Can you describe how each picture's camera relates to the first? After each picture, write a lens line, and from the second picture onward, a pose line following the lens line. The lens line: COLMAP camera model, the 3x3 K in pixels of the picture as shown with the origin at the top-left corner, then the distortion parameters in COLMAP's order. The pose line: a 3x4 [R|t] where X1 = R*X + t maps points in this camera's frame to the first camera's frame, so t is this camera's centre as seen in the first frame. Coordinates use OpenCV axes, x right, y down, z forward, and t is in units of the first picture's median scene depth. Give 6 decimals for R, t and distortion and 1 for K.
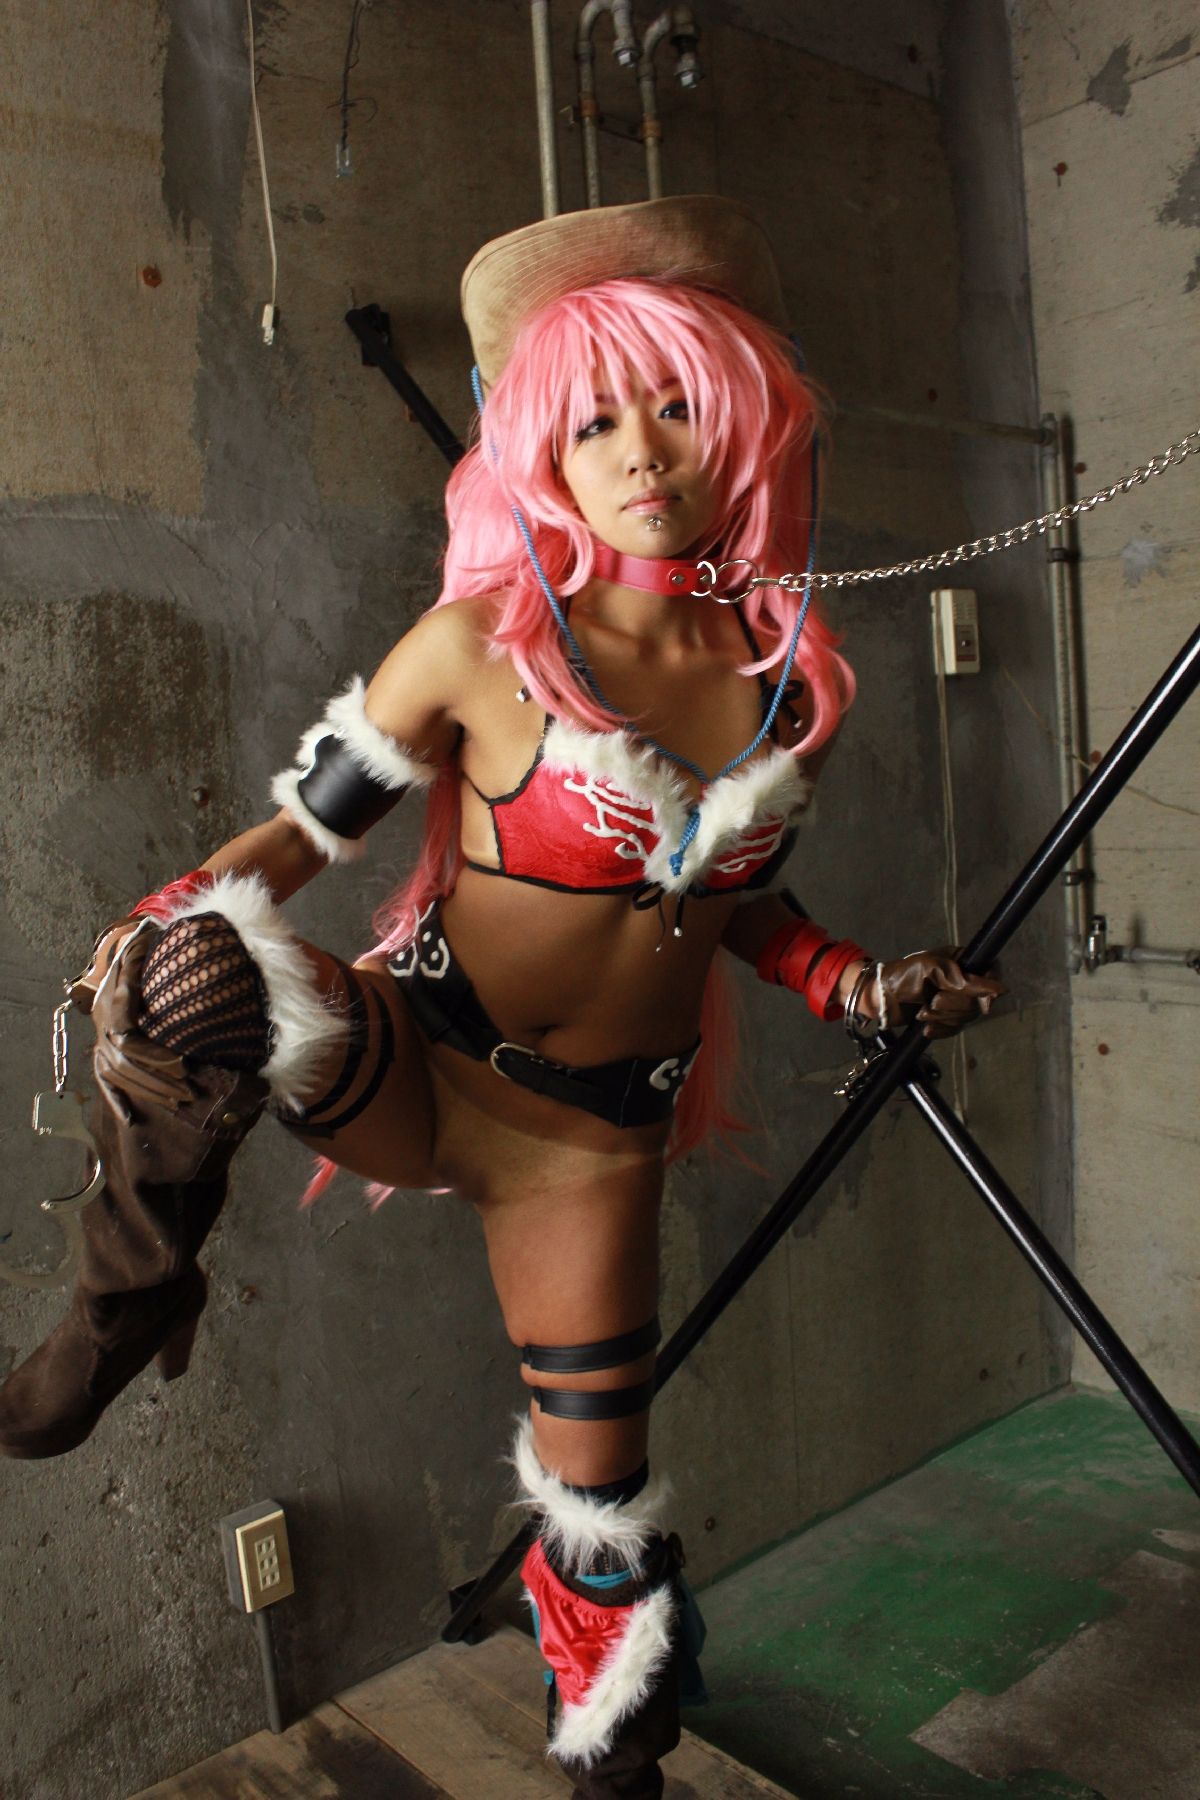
lens RADIAL K [[1535.0, 0, 593.2], [0, 1535.0, 902.4], [0, 0, 1]] dist [-0.163429, 0.146560]
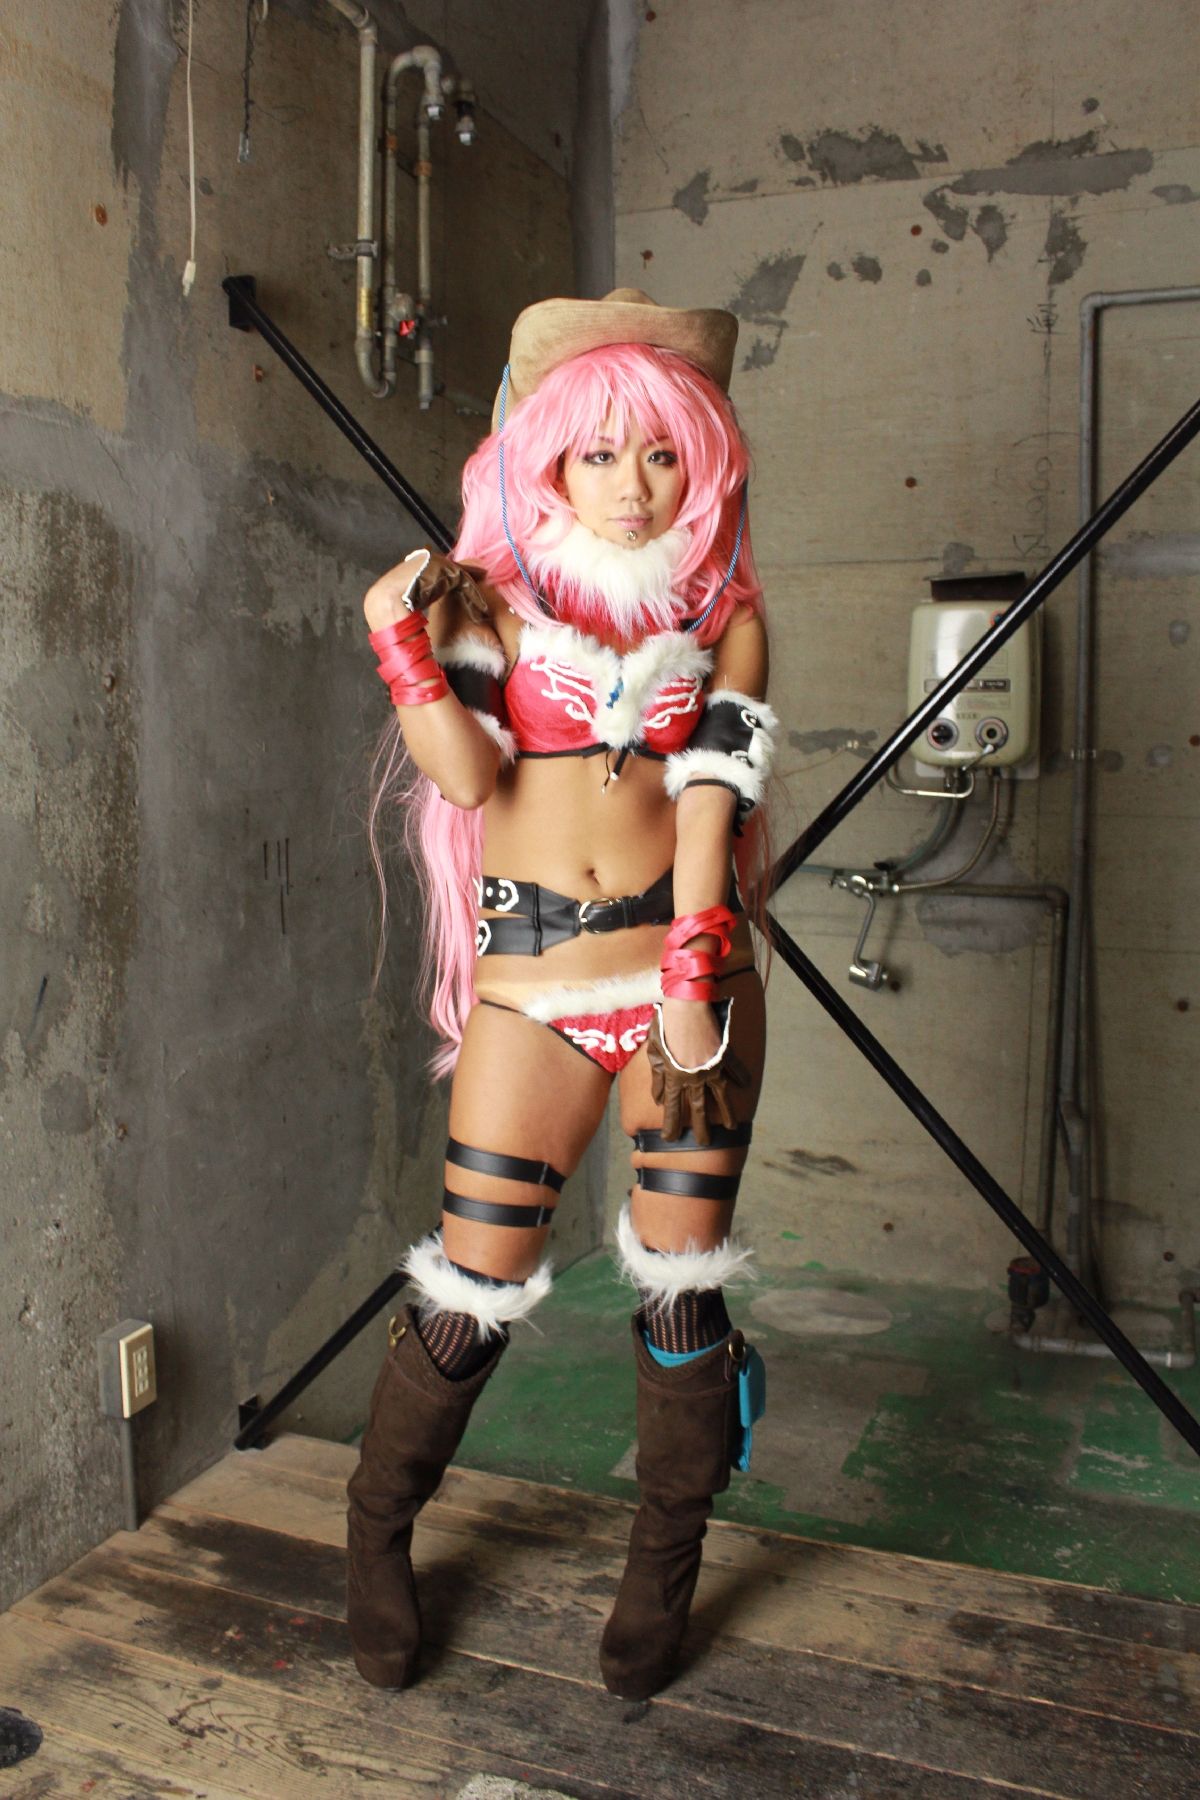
lens RADIAL K [[1535.6, 0, 591.0], [0, 1535.6, 900.8], [0, 0, 1]] dist [-0.164148, 0.147072]
pose [[0.887631, 0.026665, 0.459783, -0.444788], [-0.025351, 0.999638, -0.009033, 0.091517], [-0.459857, -0.003638, 0.887985, -0.153709]]
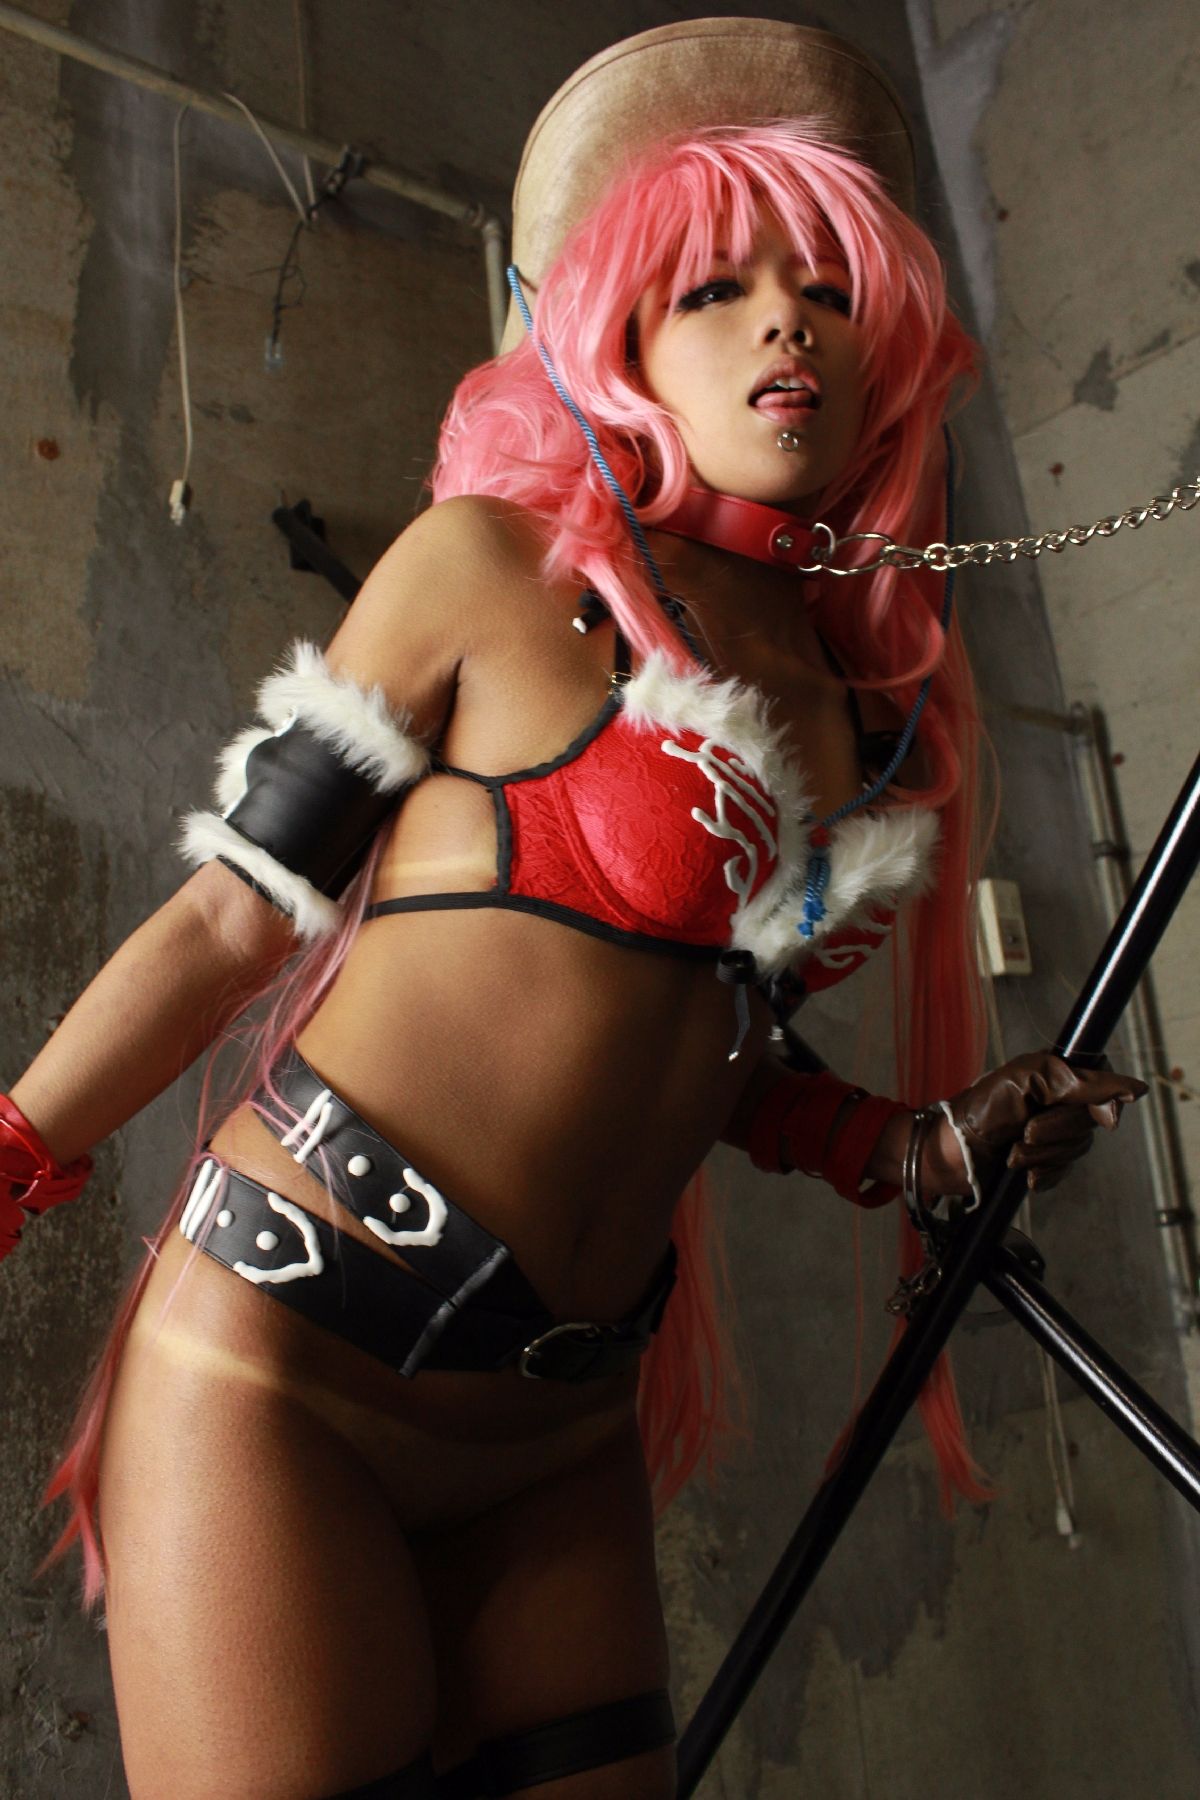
lens RADIAL K [[1522.5, 0, 590.4], [0, 1522.5, 896.4], [0, 0, 1]] dist [-0.164285, 0.144723]
pose [[0.999007, -0.035412, -0.027053, 0.041545], [0.024343, 0.942146, -0.334318, 0.131353], [0.037327, 0.333327, 0.942072, 0.249791]]
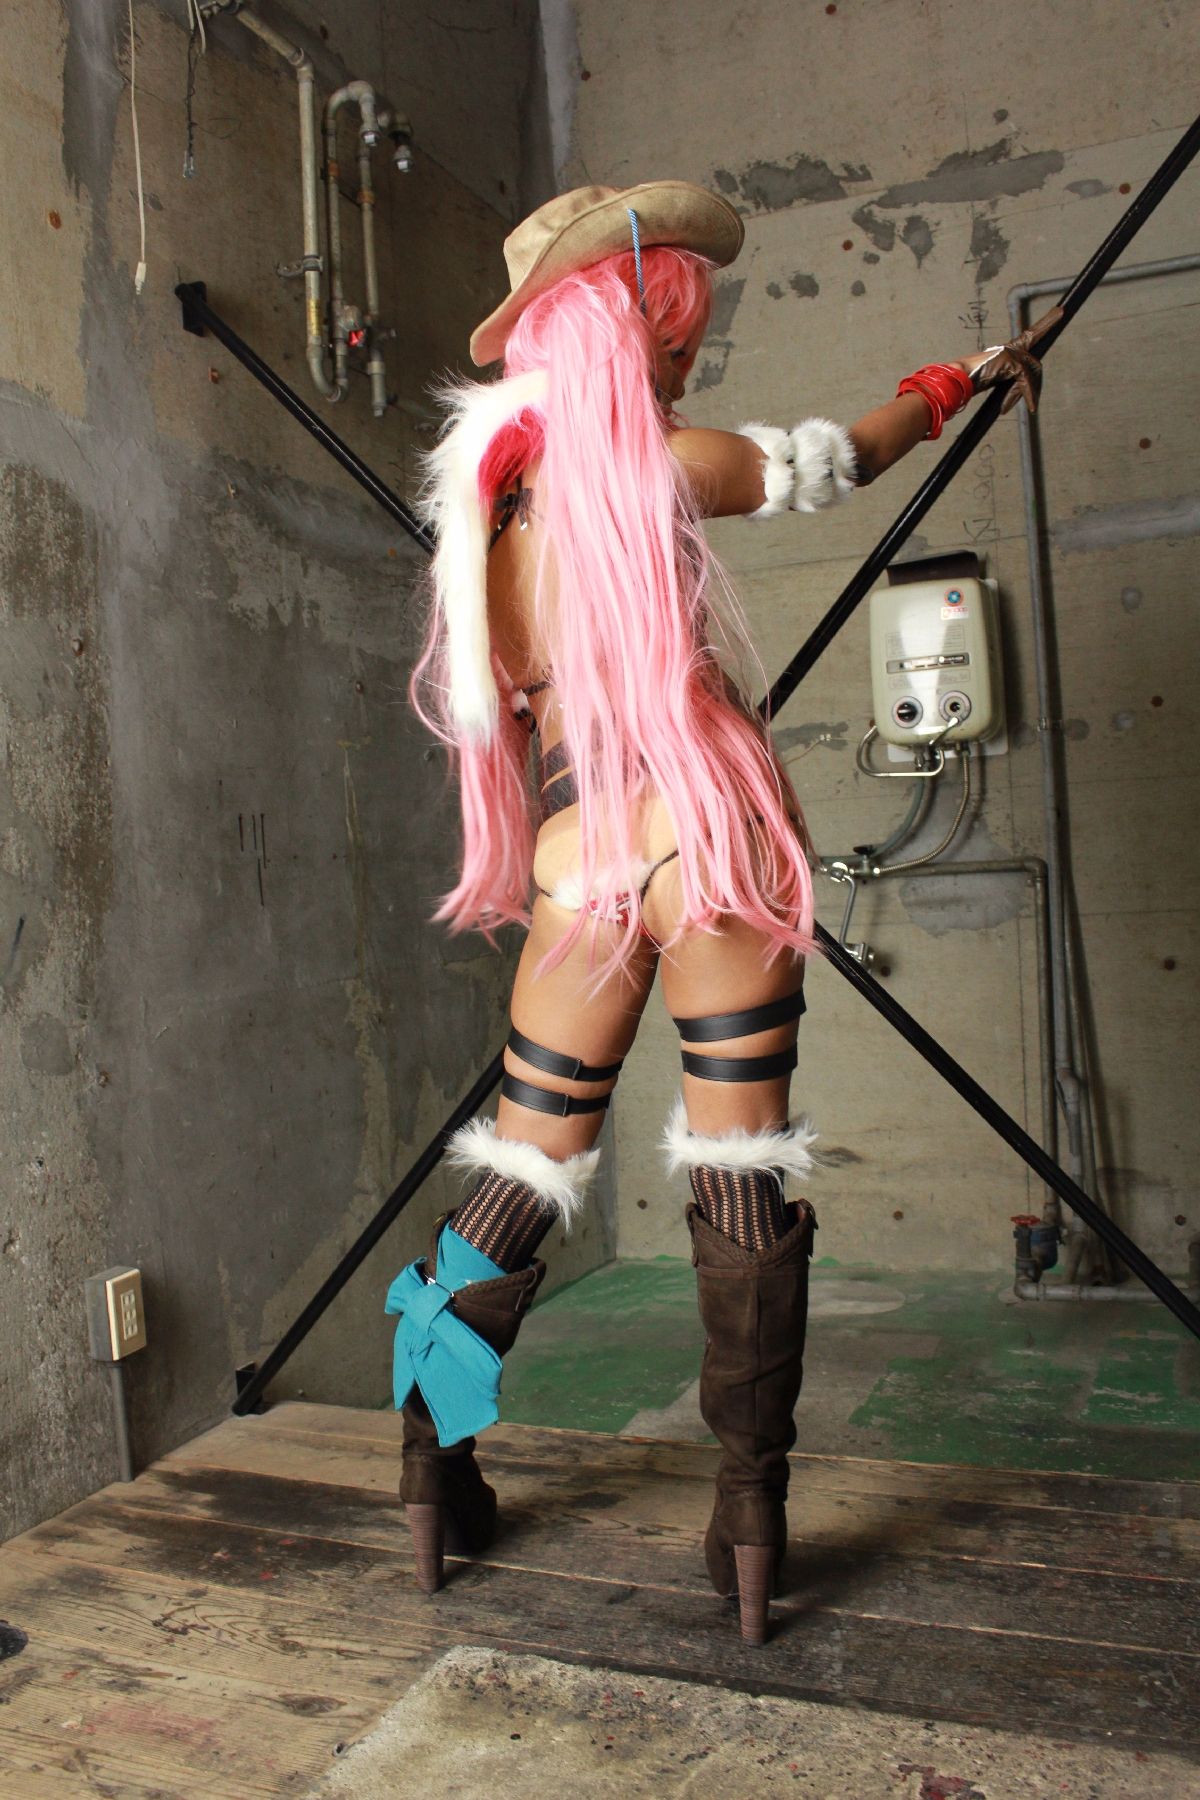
lens RADIAL K [[1539.6, 0, 592.6], [0, 1539.6, 897.2], [0, 0, 1]] dist [-0.163207, 0.147230]
pose [[0.899209, 0.010157, 0.437402, -0.405008], [0.035028, 0.994850, -0.095111, 0.248486], [-0.436116, 0.100846, 0.894222, -0.210008]]
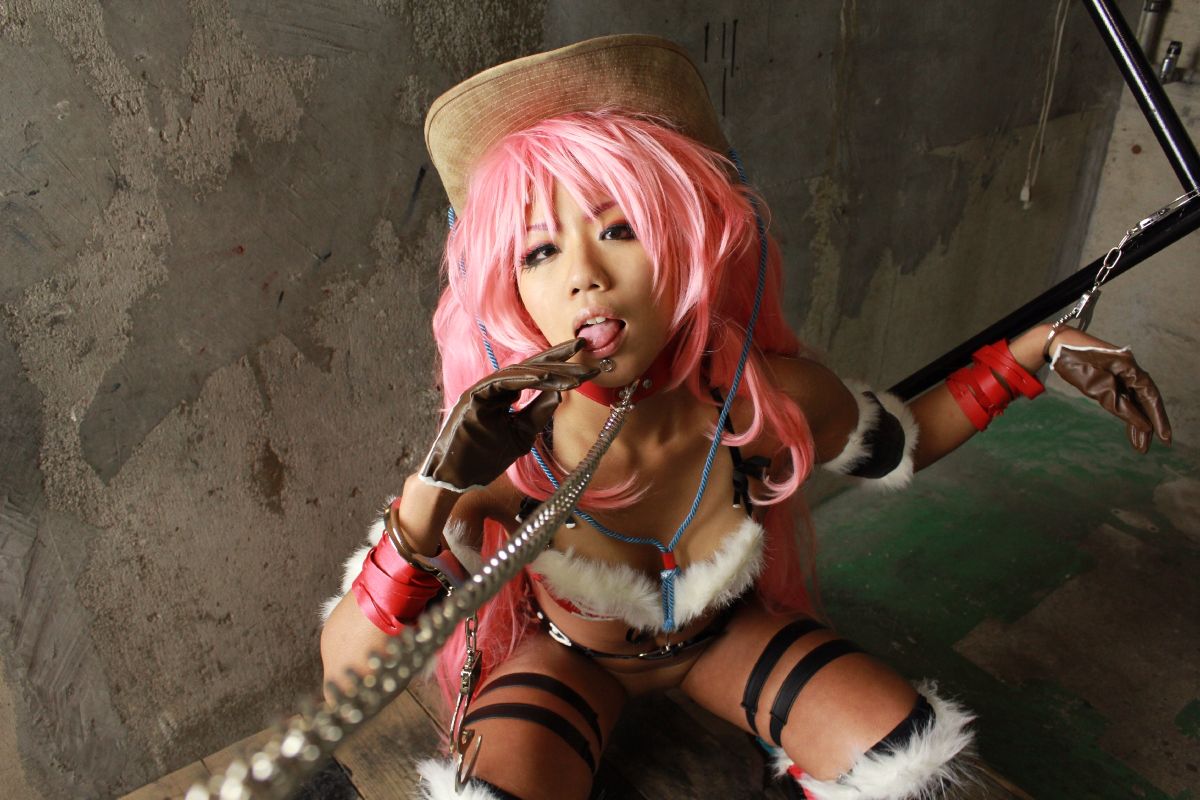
lens RADIAL K [[1017.7, 0, 601.0], [0, 1017.7, 397.7], [0, 0, 1]] dist [-0.164108, 0.145525]
pose [[0.995721, 0.092219, 0.006015, -0.160872], [-0.086912, 0.912314, 0.400163, -0.003607], [0.031415, -0.398973, 0.916424, 0.232397]]
